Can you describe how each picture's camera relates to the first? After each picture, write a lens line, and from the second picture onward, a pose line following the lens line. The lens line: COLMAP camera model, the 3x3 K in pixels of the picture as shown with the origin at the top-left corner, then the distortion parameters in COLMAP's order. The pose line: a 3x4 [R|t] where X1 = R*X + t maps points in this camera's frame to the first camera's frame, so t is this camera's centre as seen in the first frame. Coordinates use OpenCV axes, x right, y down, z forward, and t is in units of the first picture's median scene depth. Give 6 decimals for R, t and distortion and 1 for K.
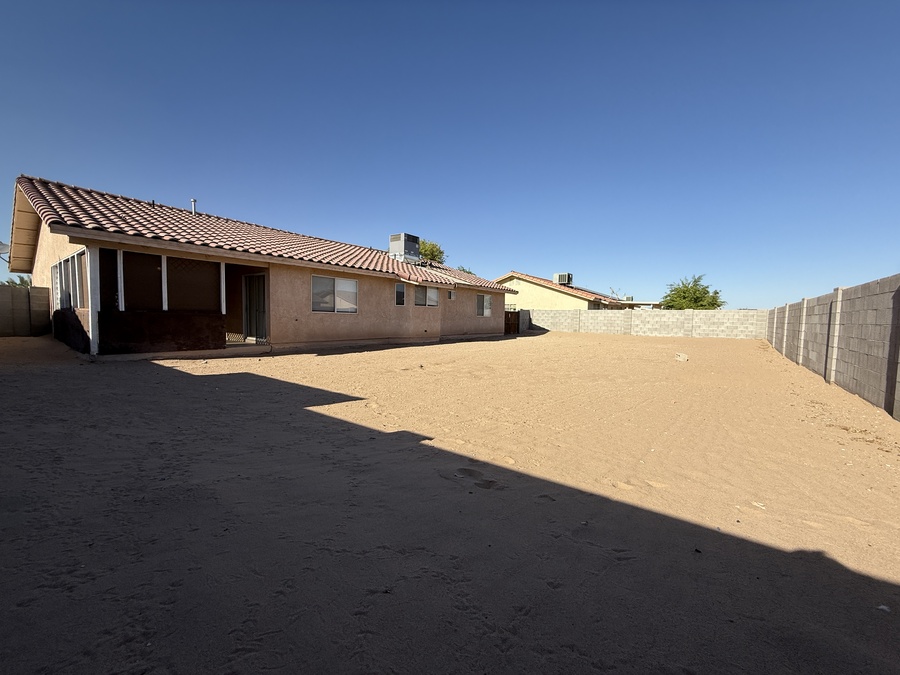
lens RADIAL K [[359.0, 0, 448.1], [0, 359.0, 338.2], [0, 0, 1]] dist [0.000489, 0.000051]
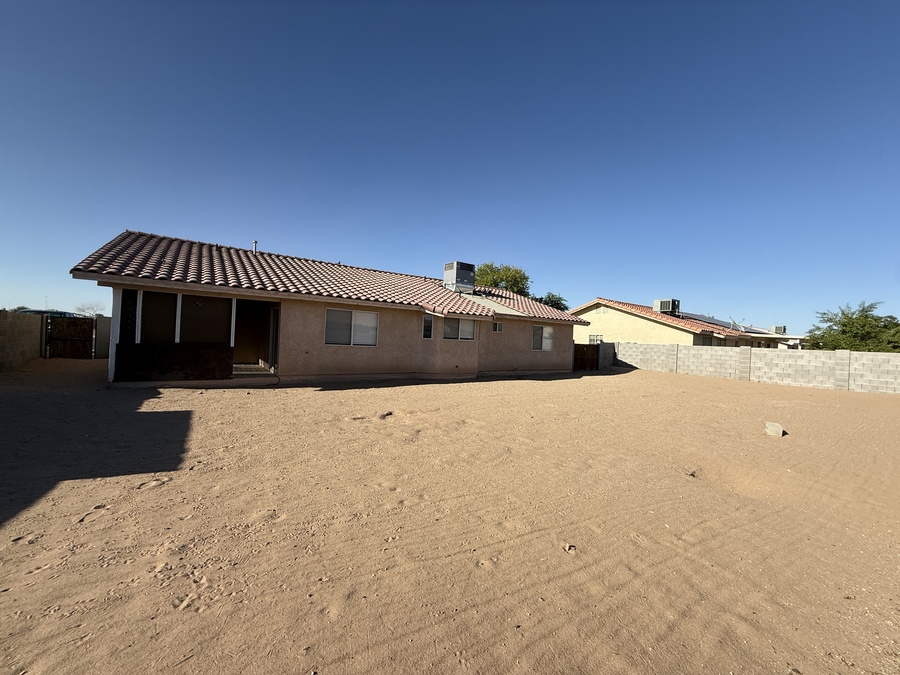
lens RADIAL K [[359.0, 0, 448.1], [0, 359.0, 338.2], [0, 0, 1]] dist [0.000489, 0.000051]
pose [[0.952474, 0.025245, -0.303573, 0.257361], [-0.045446, 0.997184, -0.059663, -0.048468], [0.301211, 0.070623, 0.950939, 0.153183]]
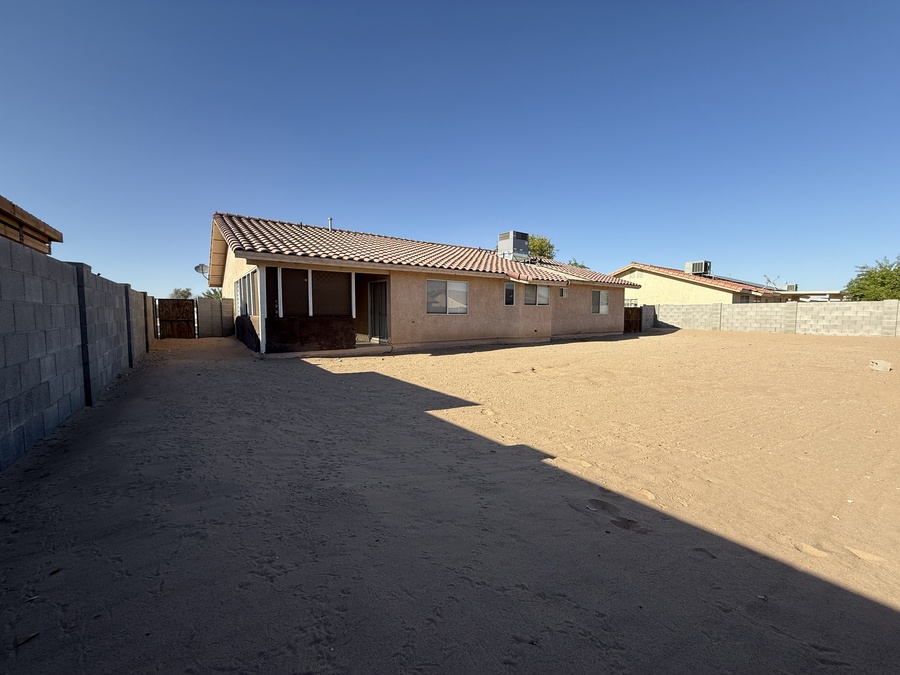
lens RADIAL K [[359.0, 0, 448.1], [0, 359.0, 338.2], [0, 0, 1]] dist [0.000489, 0.000051]
pose [[0.956998, 0.003084, -0.290078, -0.009695], [-0.000460, 0.999958, 0.009114, -0.011695], [0.290094, -0.008589, 0.956960, 0.000277]]
